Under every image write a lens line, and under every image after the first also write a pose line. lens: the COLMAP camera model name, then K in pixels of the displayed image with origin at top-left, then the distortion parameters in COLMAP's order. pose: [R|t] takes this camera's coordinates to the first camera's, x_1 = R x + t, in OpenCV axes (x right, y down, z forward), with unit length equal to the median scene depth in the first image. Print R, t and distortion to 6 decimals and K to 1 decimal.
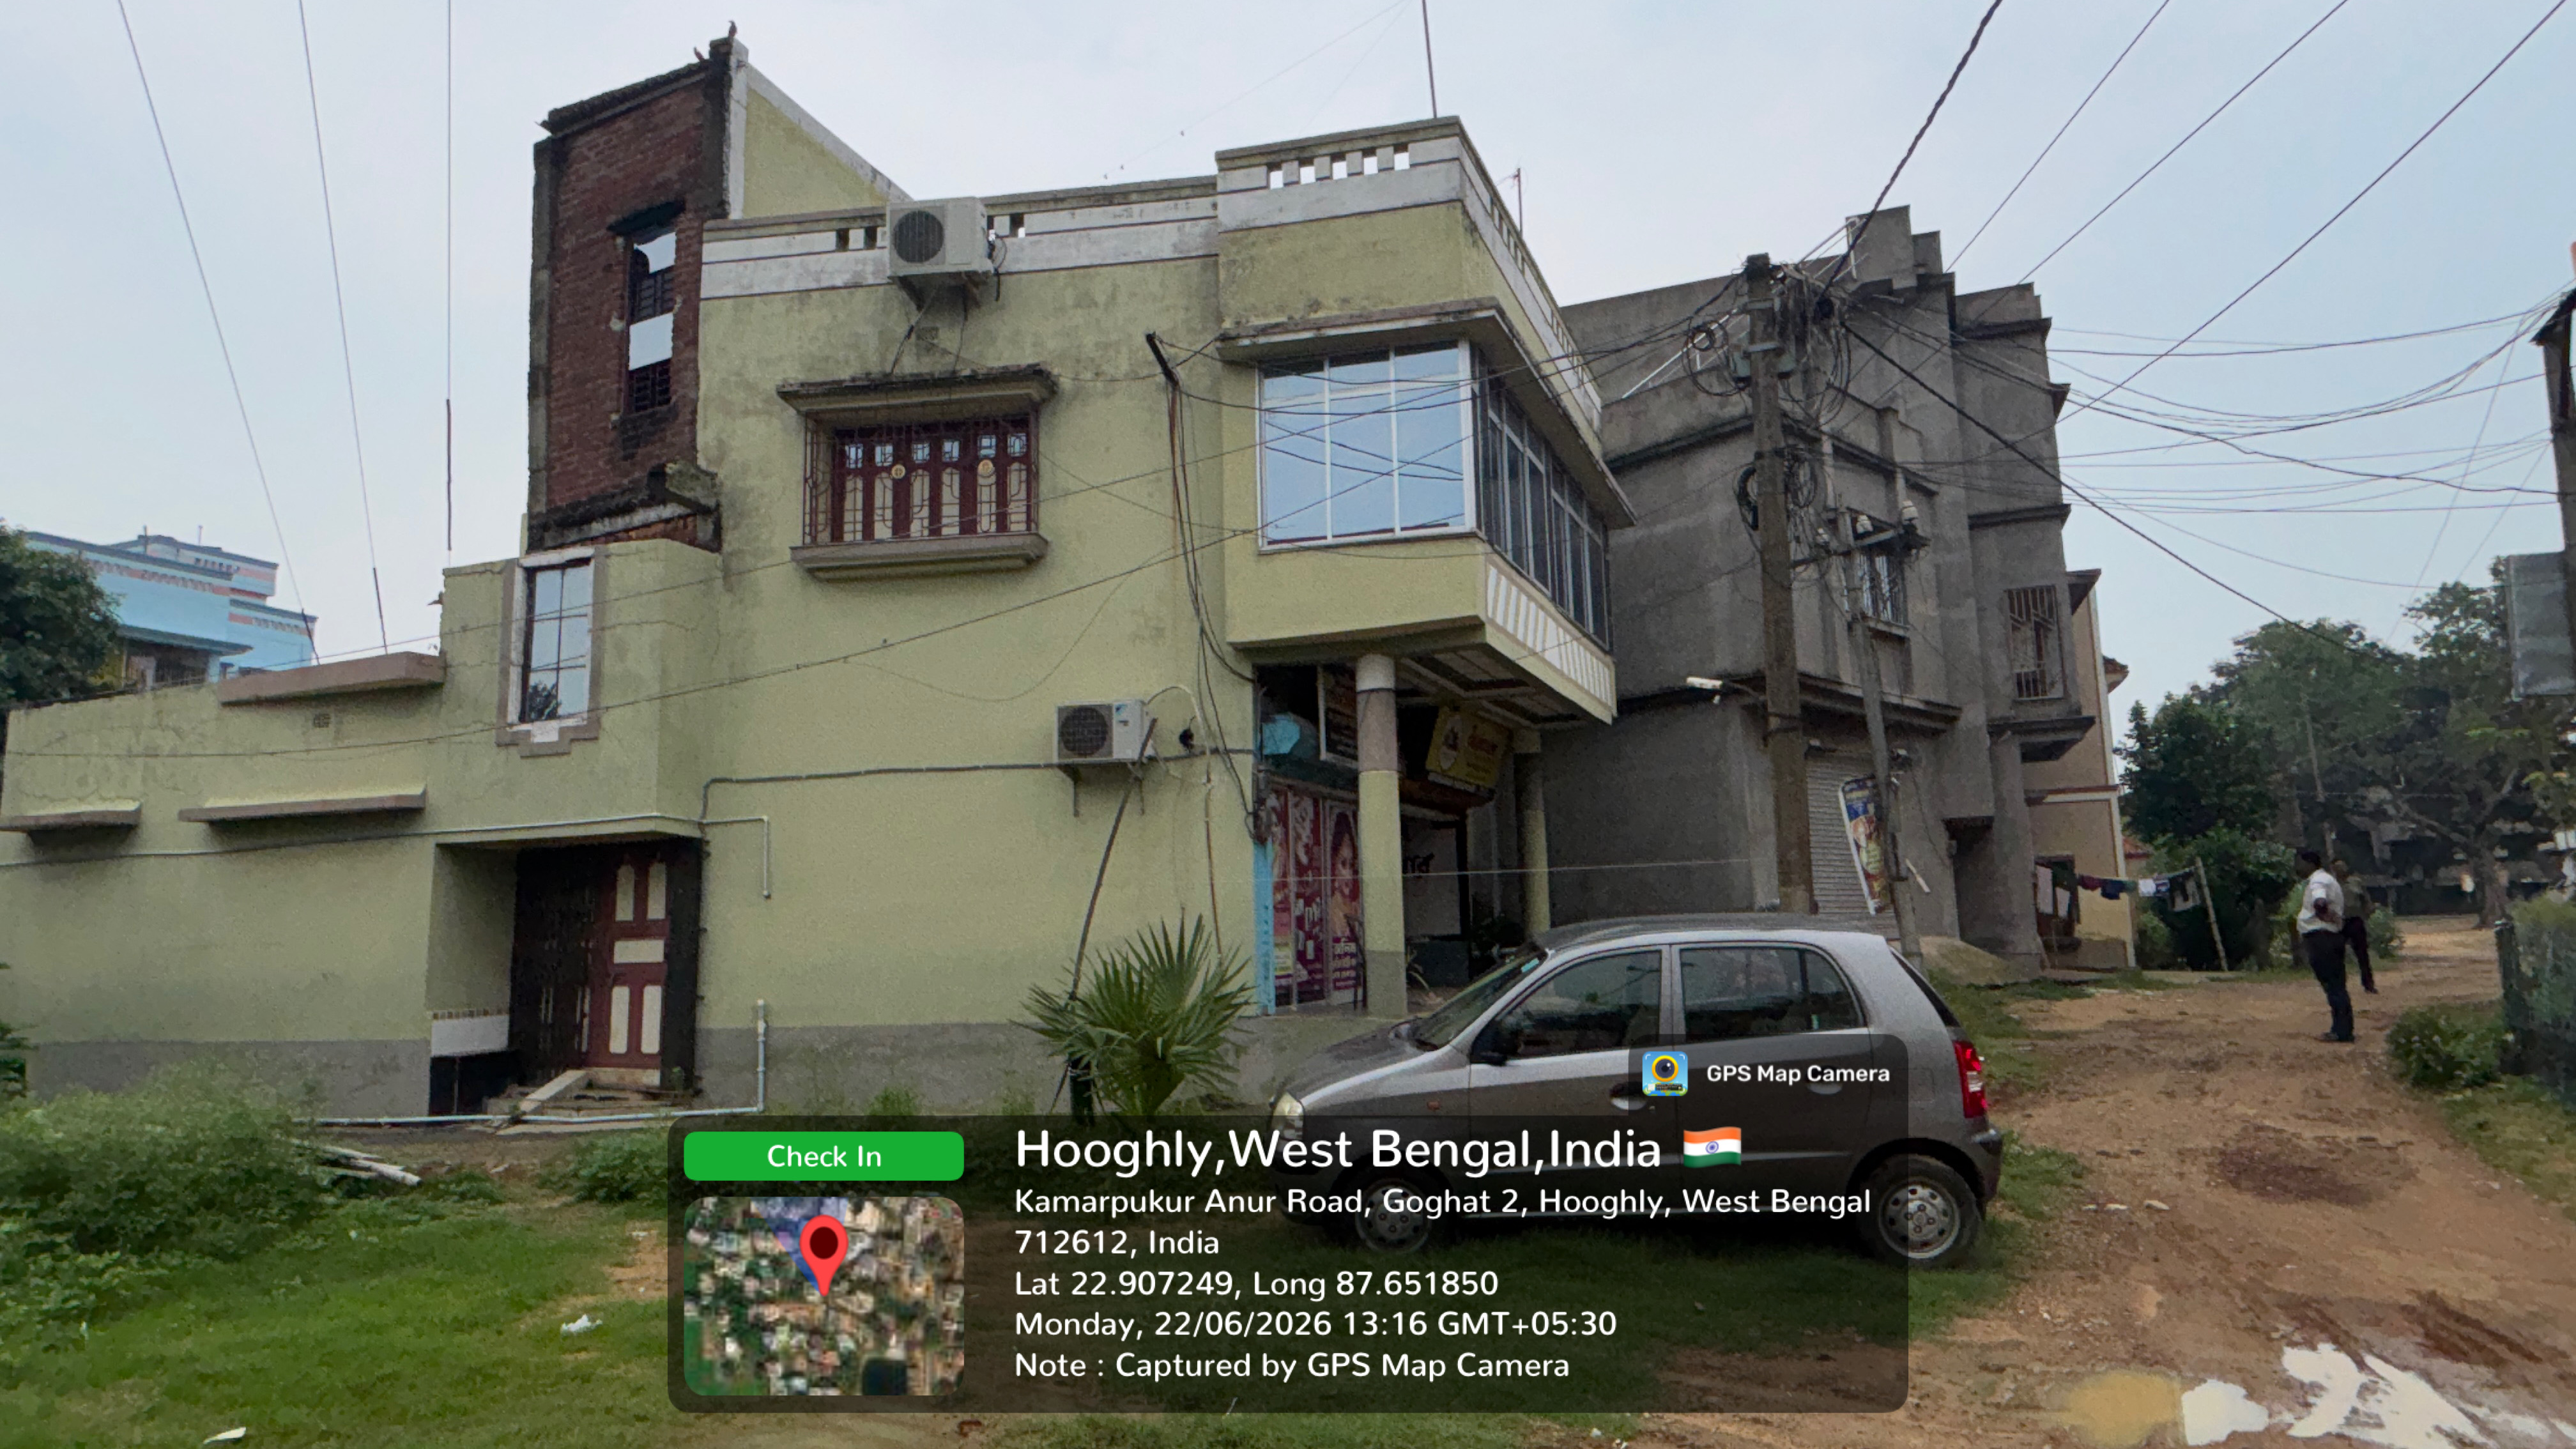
lens RADIAL K [[1343.1, 0, 1288.0], [0, 1343.1, 724.5], [0, 0, 1]] dist [0.018204, -0.044176]
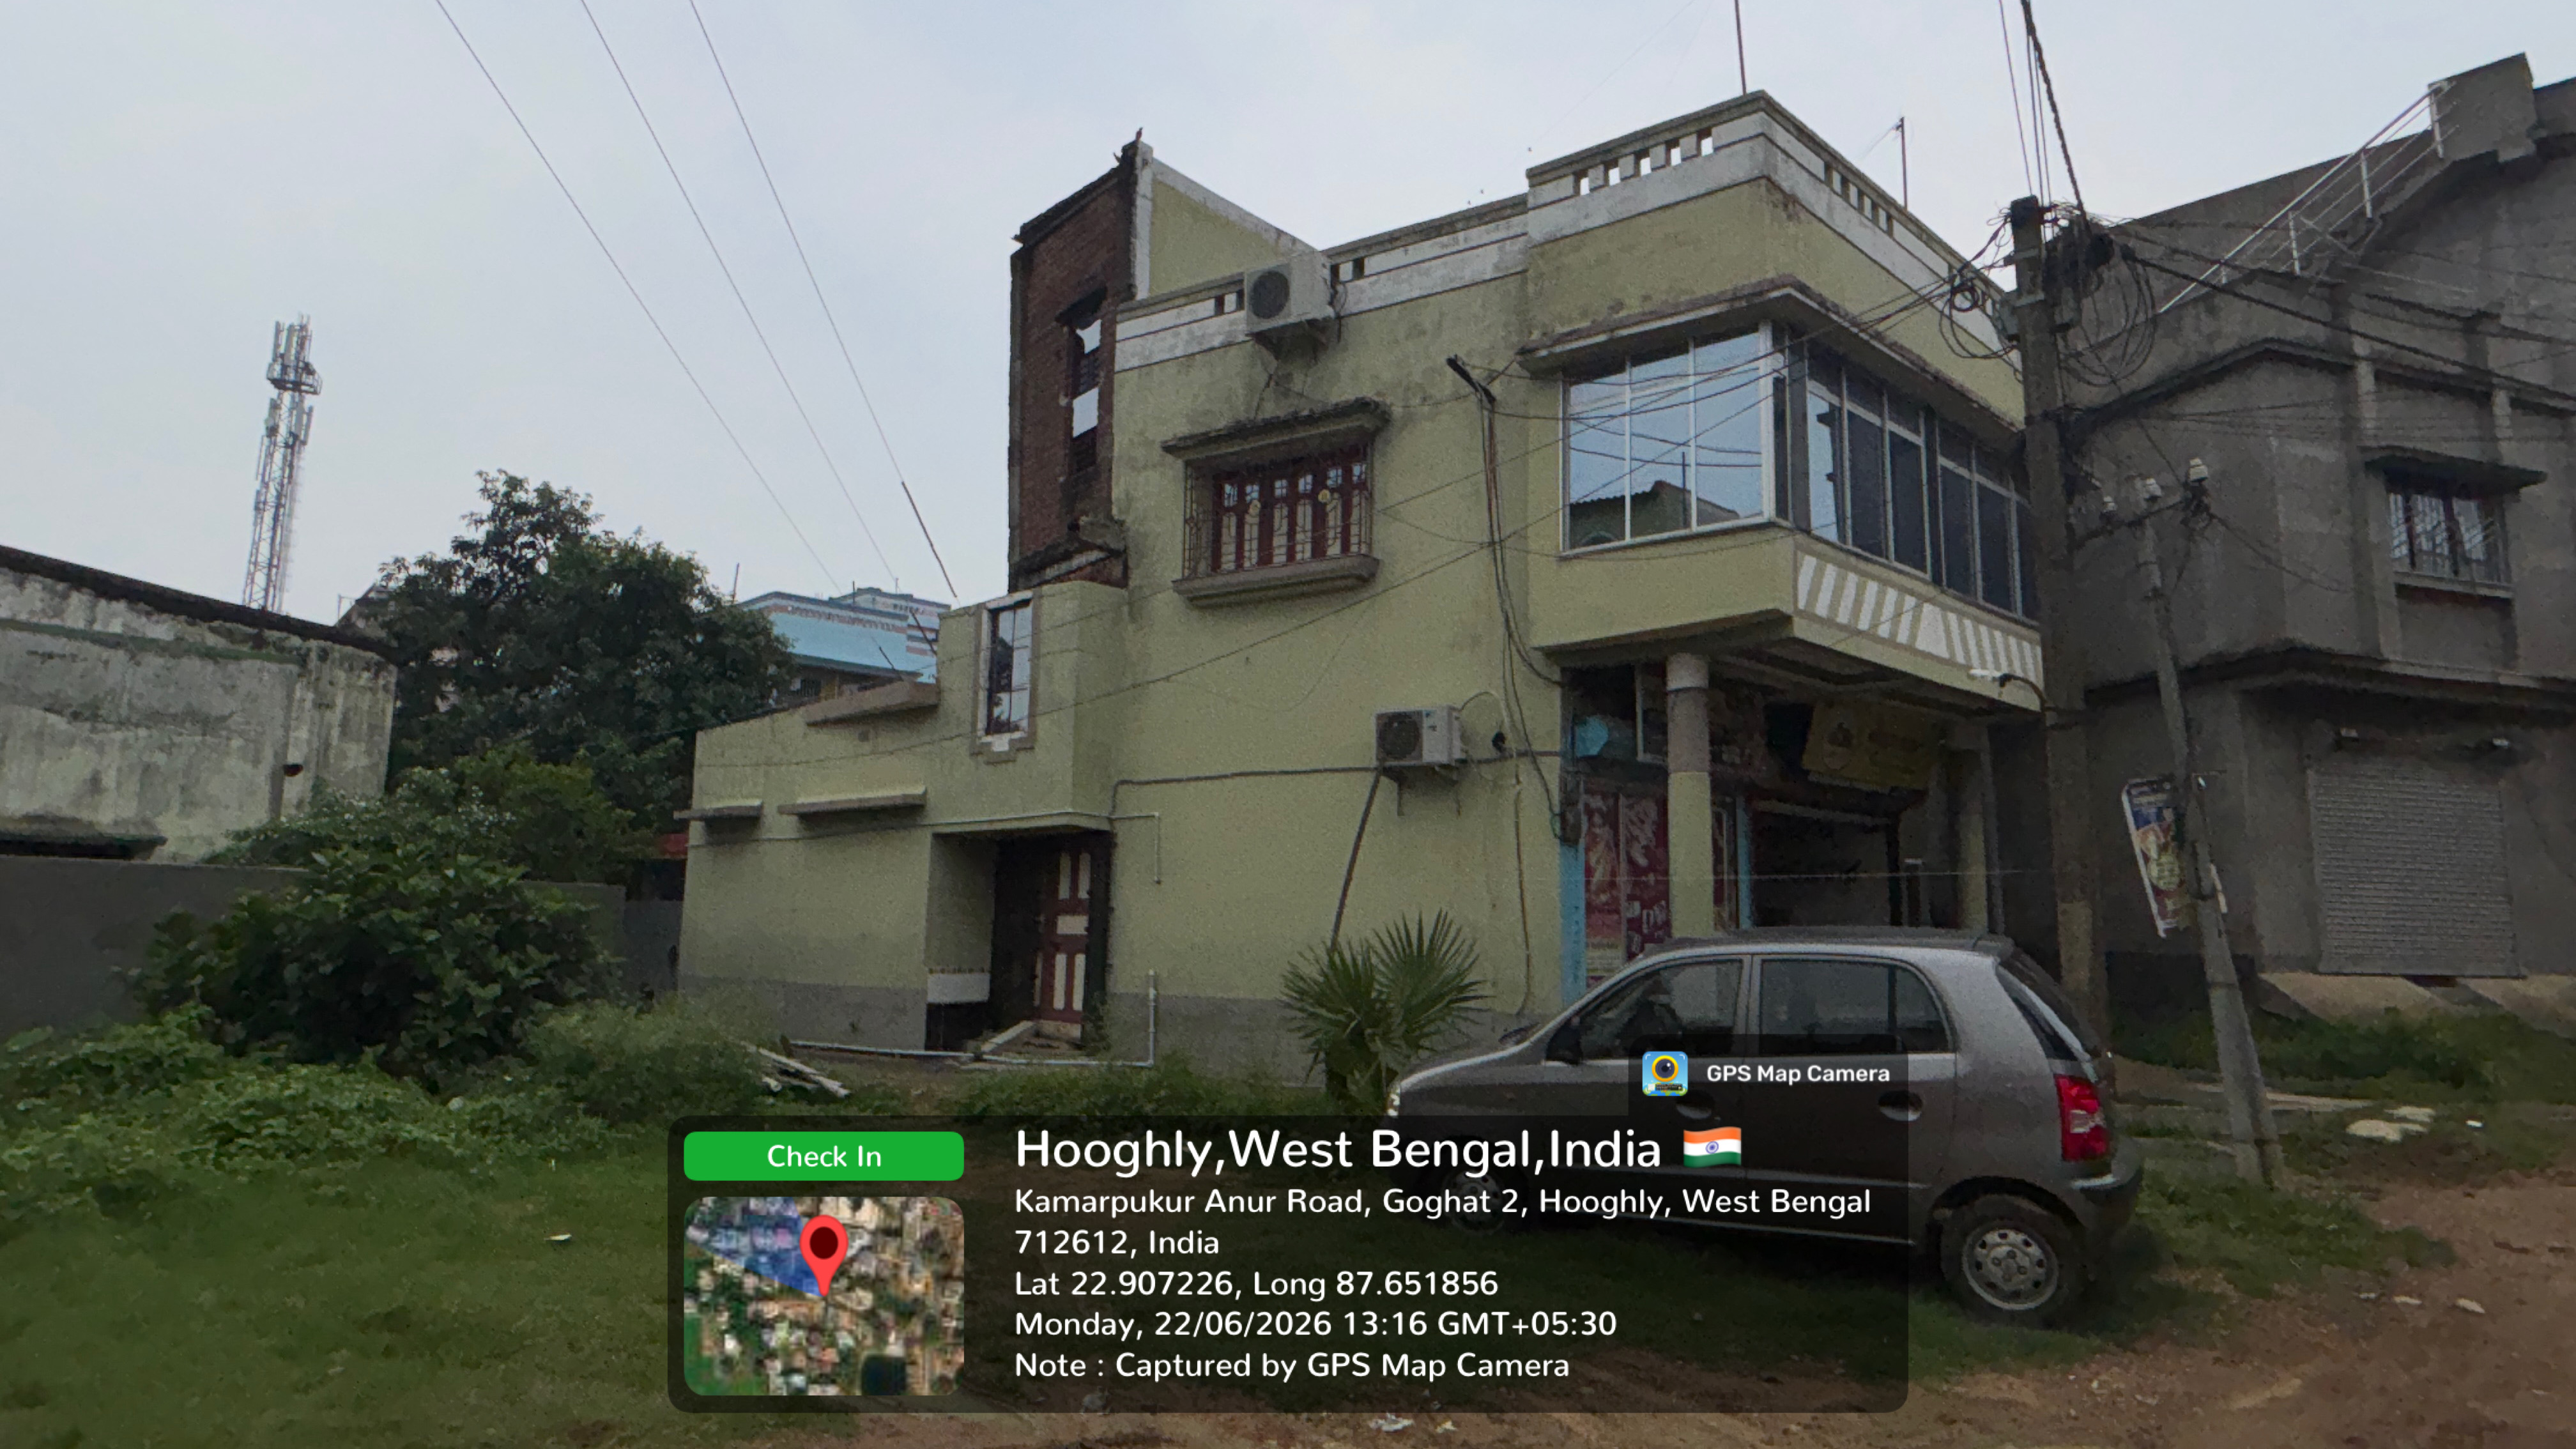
lens RADIAL K [[1343.4, 0, 1291.4], [0, 1343.4, 726.1], [0, 0, 1]] dist [0.012467, -0.031170]
pose [[0.913550, -0.018199, -0.406320, 0.190073], [0.019155, 0.999815, -0.001715, -0.002884], [0.406276, -0.006216, 0.913729, -0.012808]]
